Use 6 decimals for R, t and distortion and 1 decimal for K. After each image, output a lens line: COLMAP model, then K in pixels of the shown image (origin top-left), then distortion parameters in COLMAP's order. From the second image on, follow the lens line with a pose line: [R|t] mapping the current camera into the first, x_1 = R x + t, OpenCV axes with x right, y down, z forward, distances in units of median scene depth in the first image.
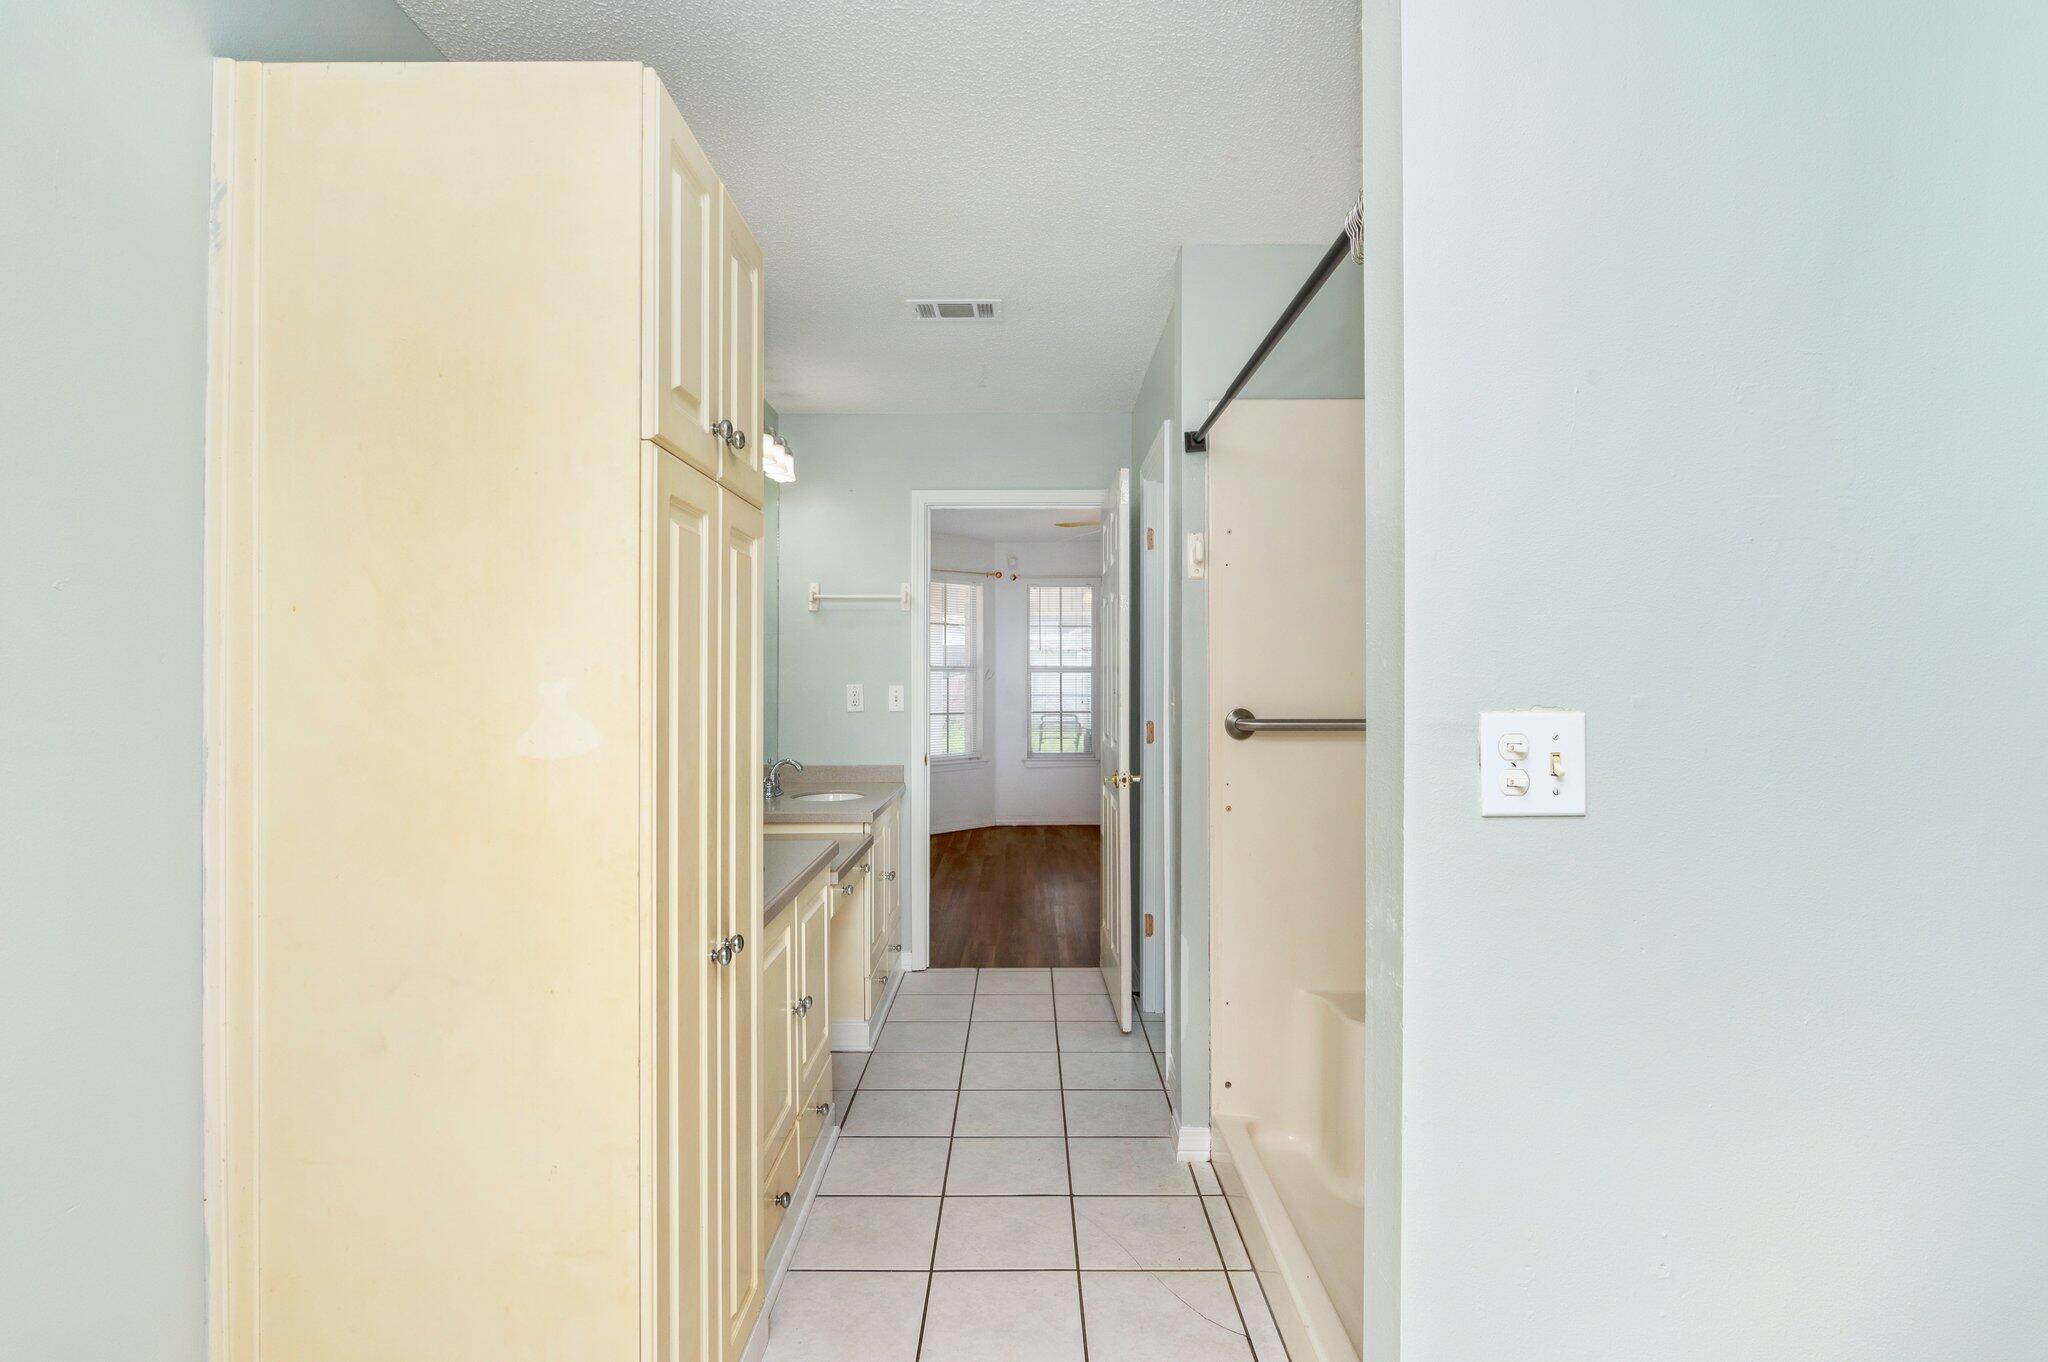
lens RADIAL K [[1023.3, 0, 1004.9], [0, 1023.3, 678.0], [0, 0, 1]] dist [-0.001031, 0.000919]
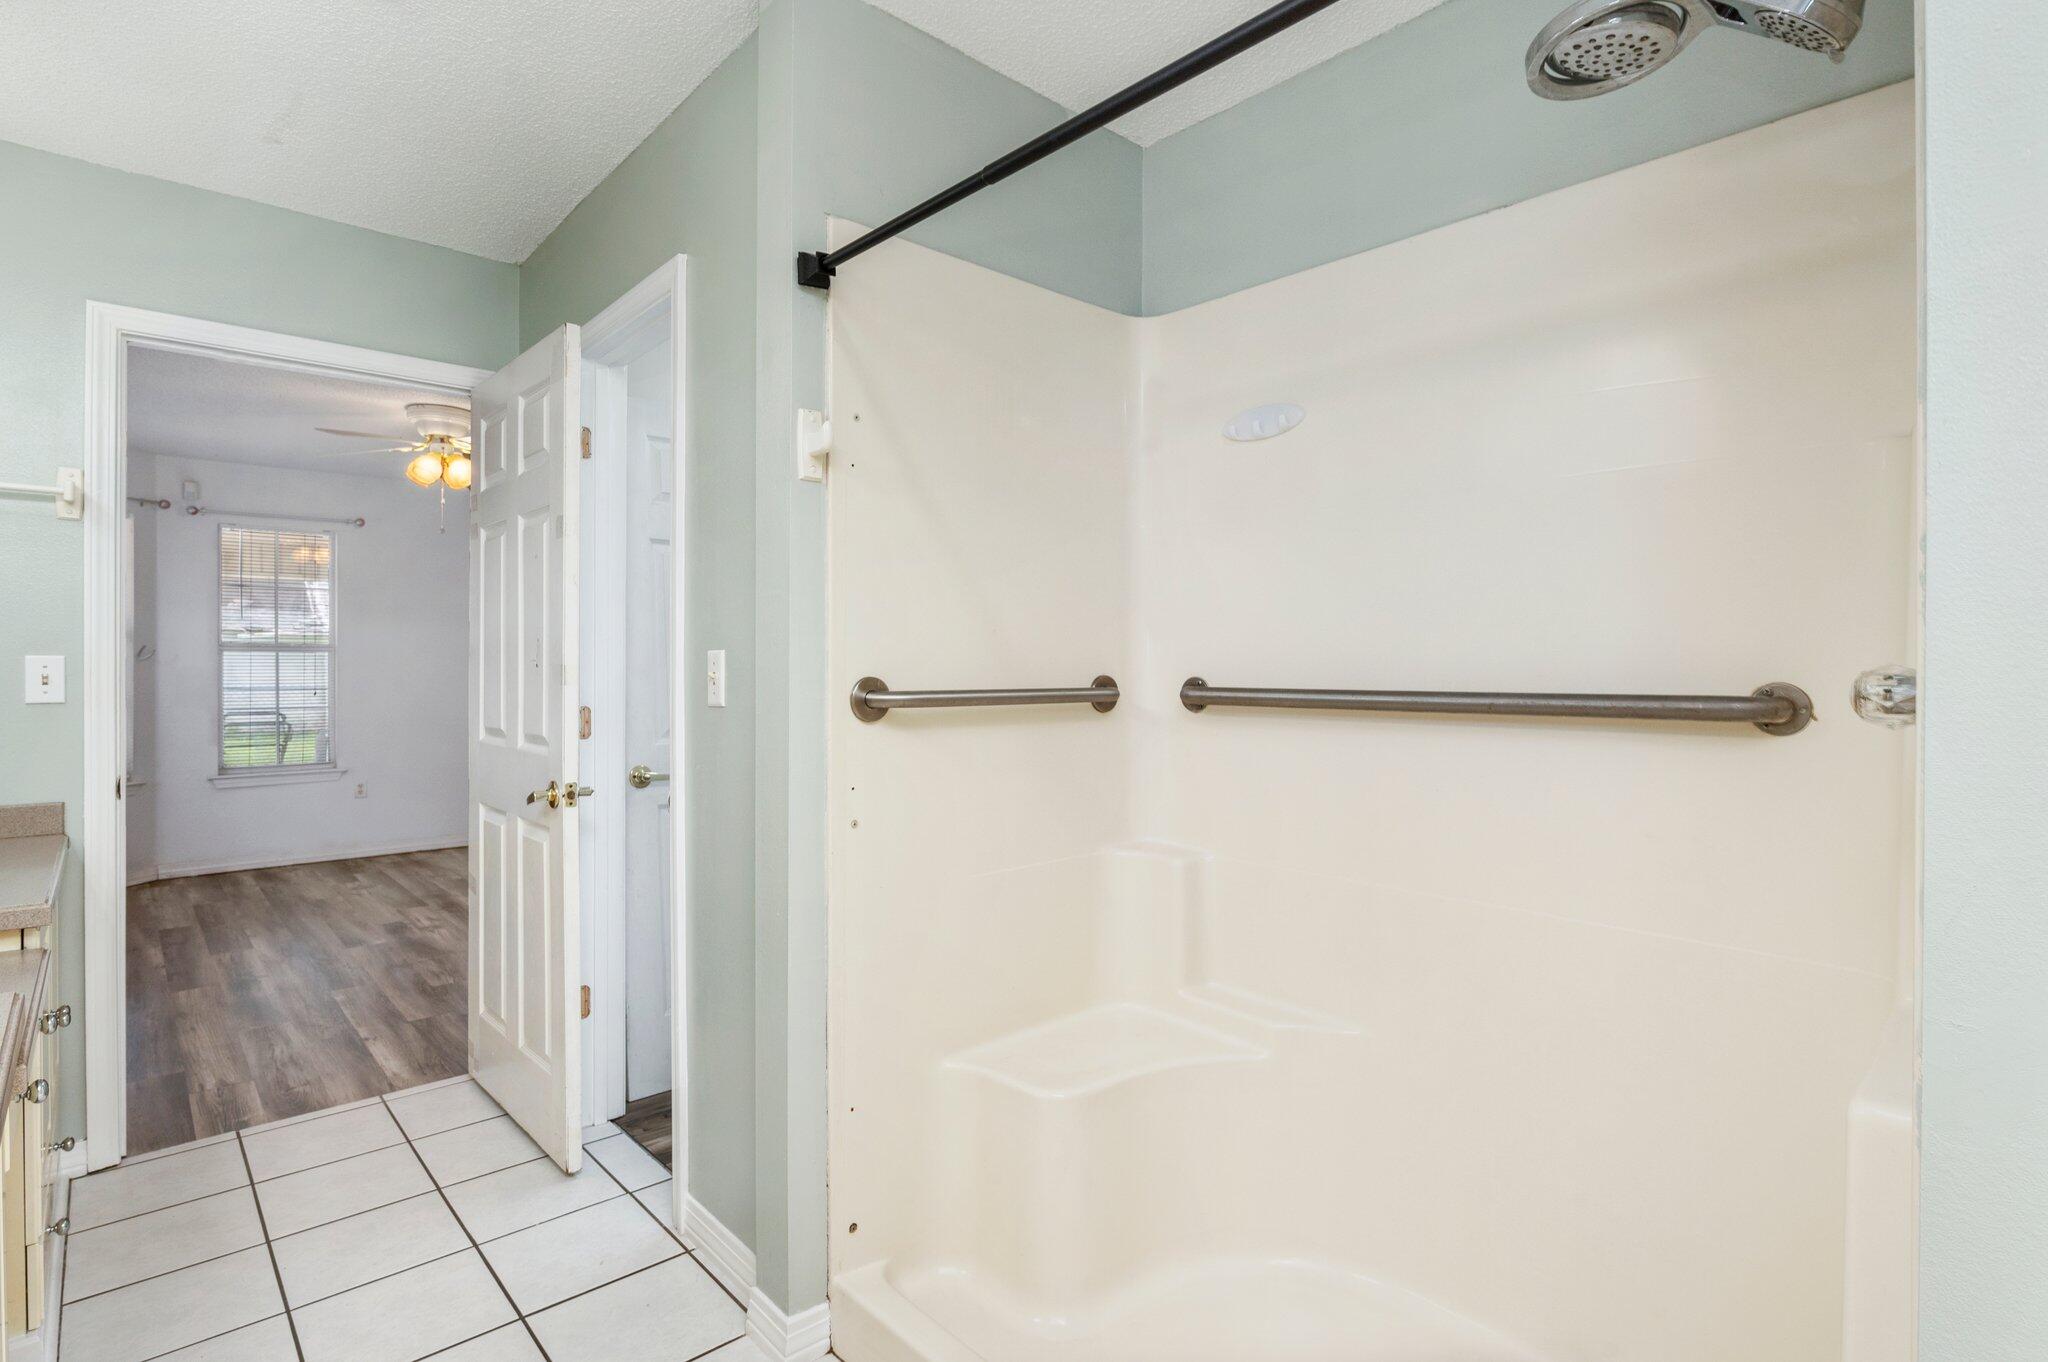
lens RADIAL K [[1023.3, 0, 1034.9], [0, 1023.3, 672.9], [0, 0, 1]] dist [-0.001031, 0.000919]
pose [[0.729761, -0.000275, 0.683702, -0.090630], [-0.000932, 0.999999, 0.001397, 0.014944], [-0.683701, -0.001657, 0.729760, 0.237176]]
